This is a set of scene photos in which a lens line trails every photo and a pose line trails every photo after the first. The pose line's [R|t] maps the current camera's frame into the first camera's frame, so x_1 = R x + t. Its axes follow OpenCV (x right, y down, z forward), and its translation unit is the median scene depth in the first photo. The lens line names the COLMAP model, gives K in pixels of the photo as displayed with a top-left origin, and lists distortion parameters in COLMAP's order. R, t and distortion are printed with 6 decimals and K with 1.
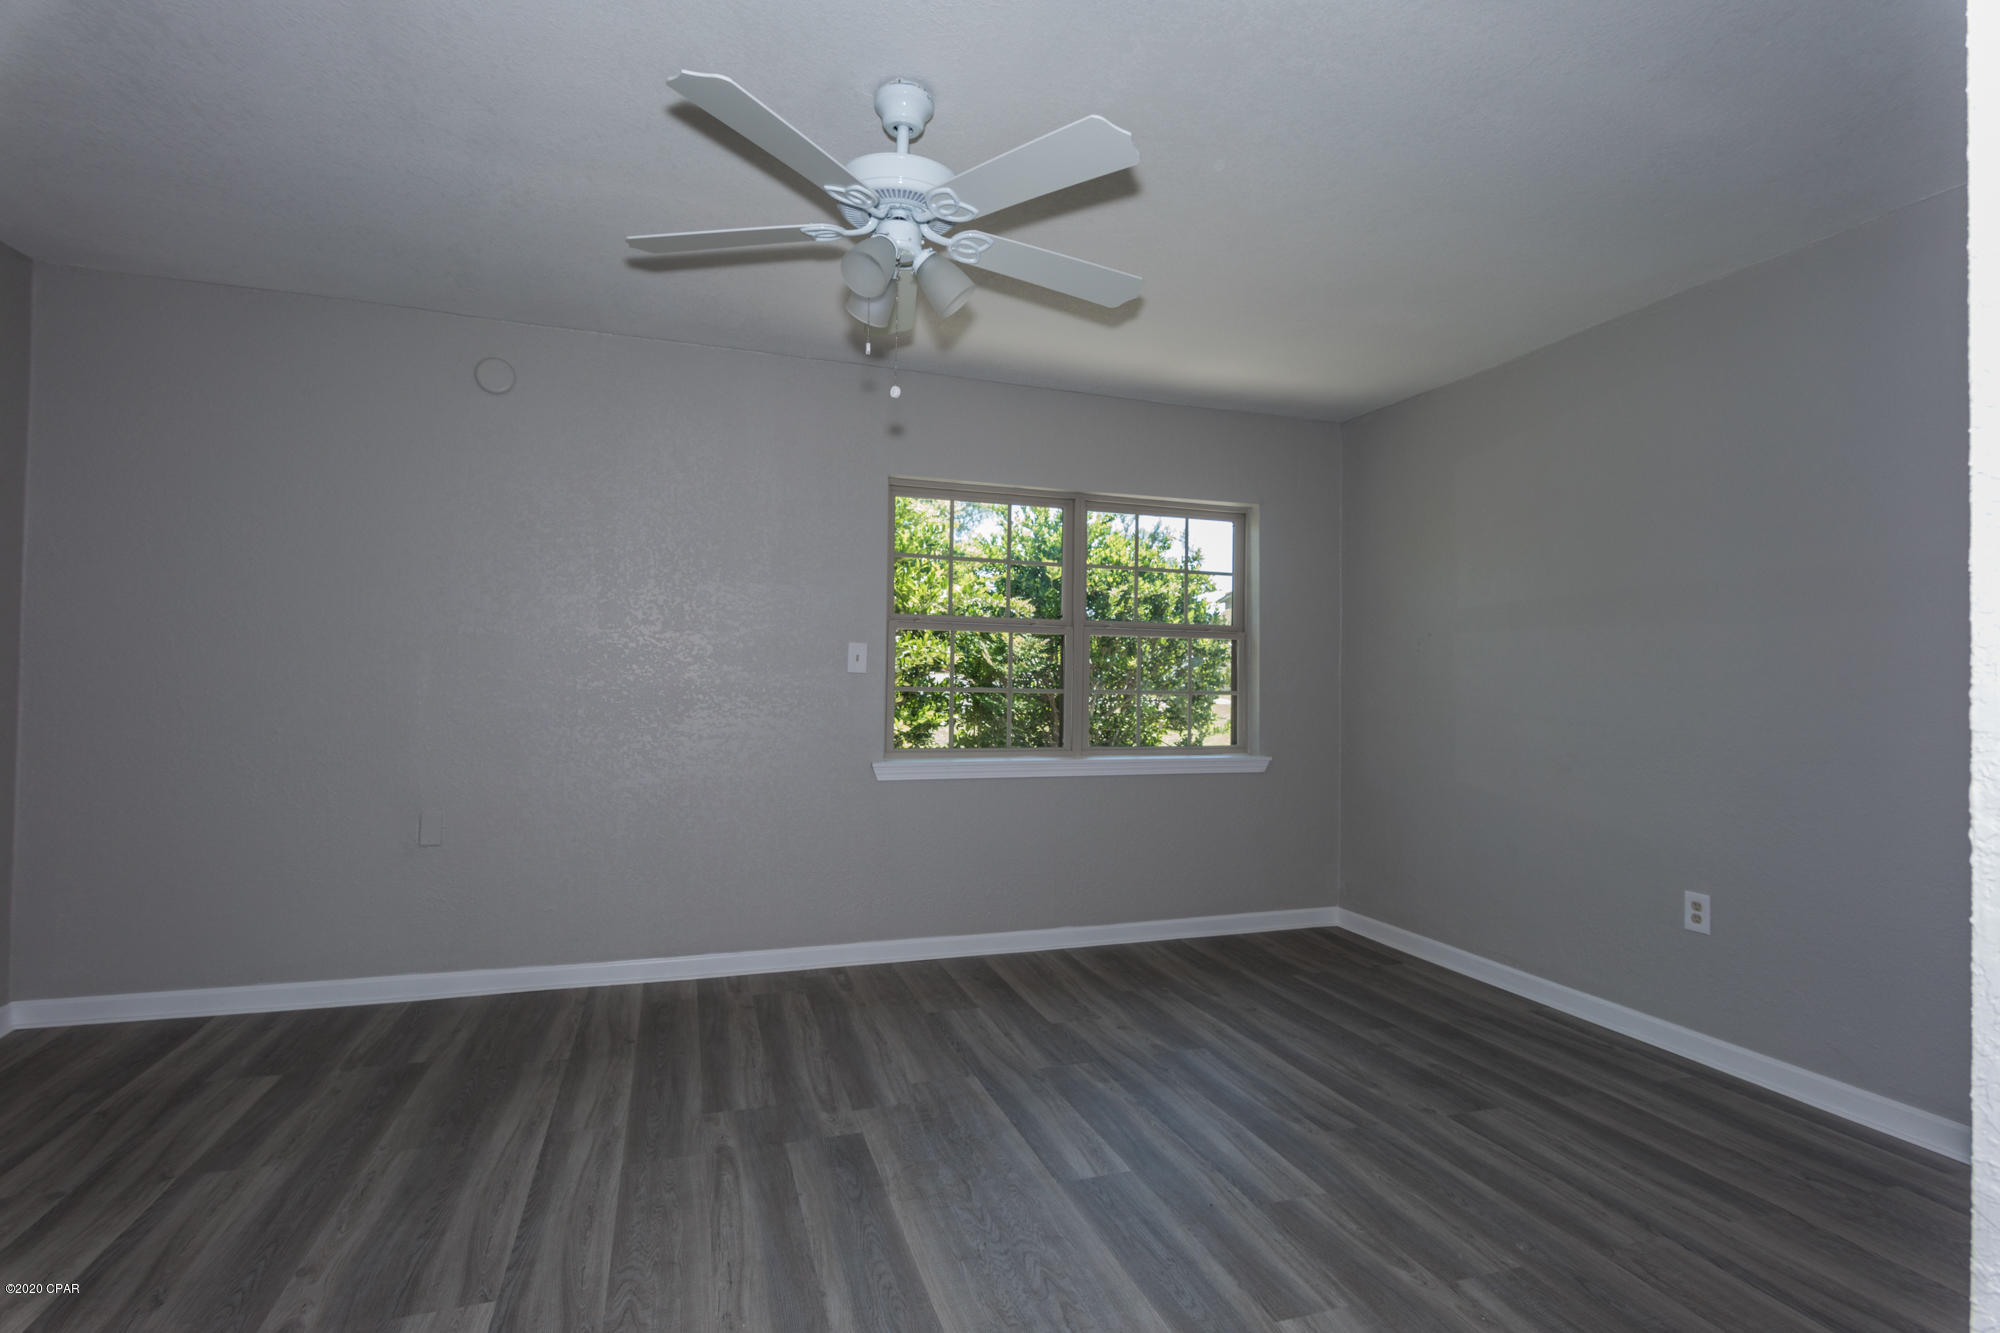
lens RADIAL K [[963.6, 0, 993.4], [0, 963.6, 667.4], [0, 0, 1]] dist [0.004345, -0.000556]
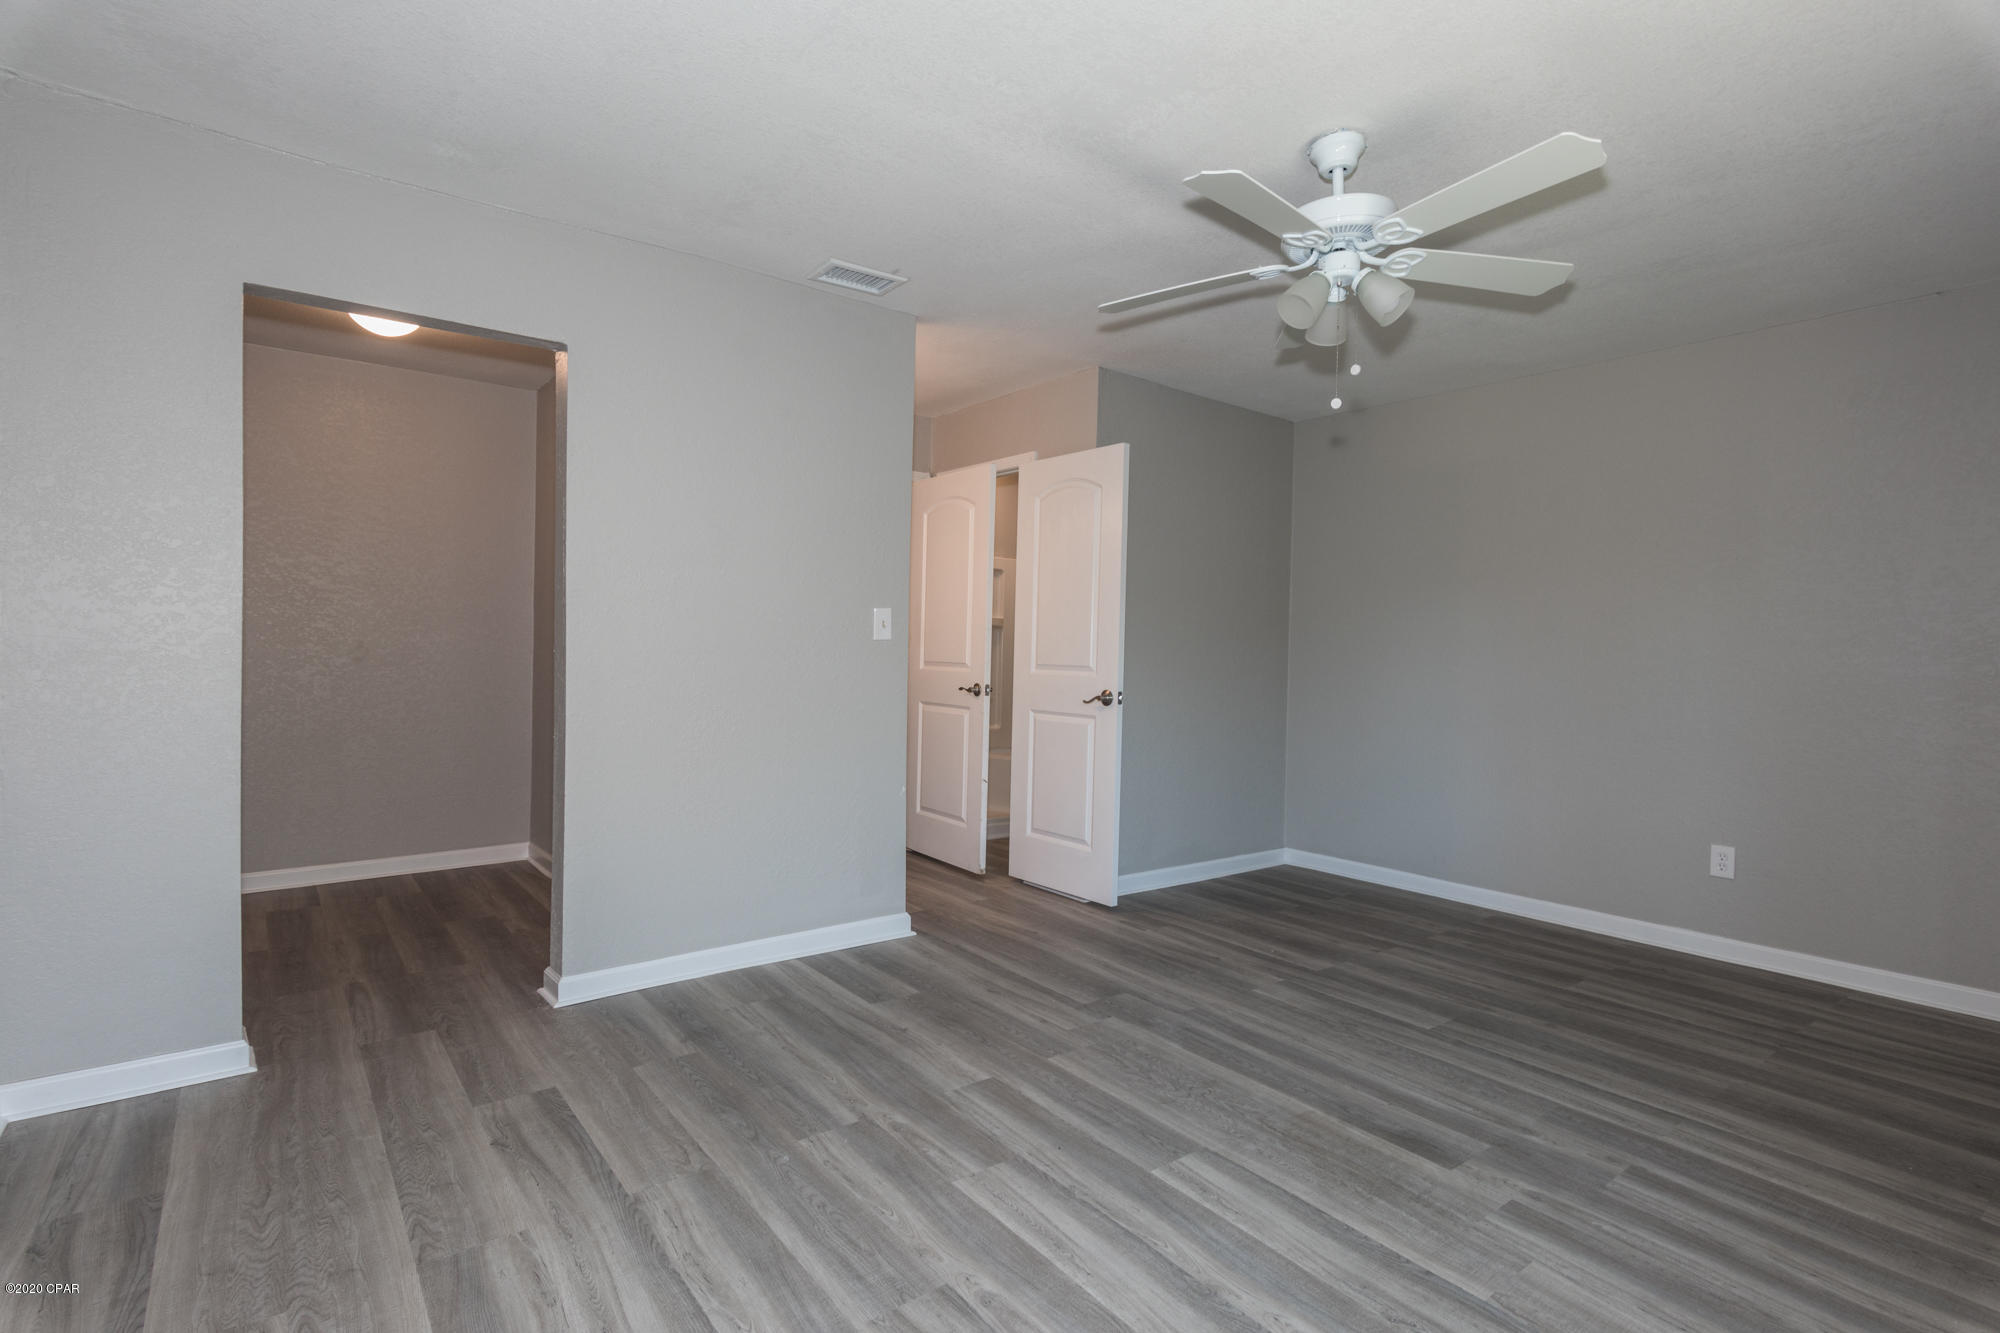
lens RADIAL K [[963.6, 0, 993.4], [0, 963.6, 667.4], [0, 0, 1]] dist [0.004345, -0.000556]
pose [[-0.943525, -0.027243, -0.330179, 0.542374], [-0.028364, 0.999597, -0.001423, 0.032501], [0.330084, 0.008023, -0.943917, 1.627763]]
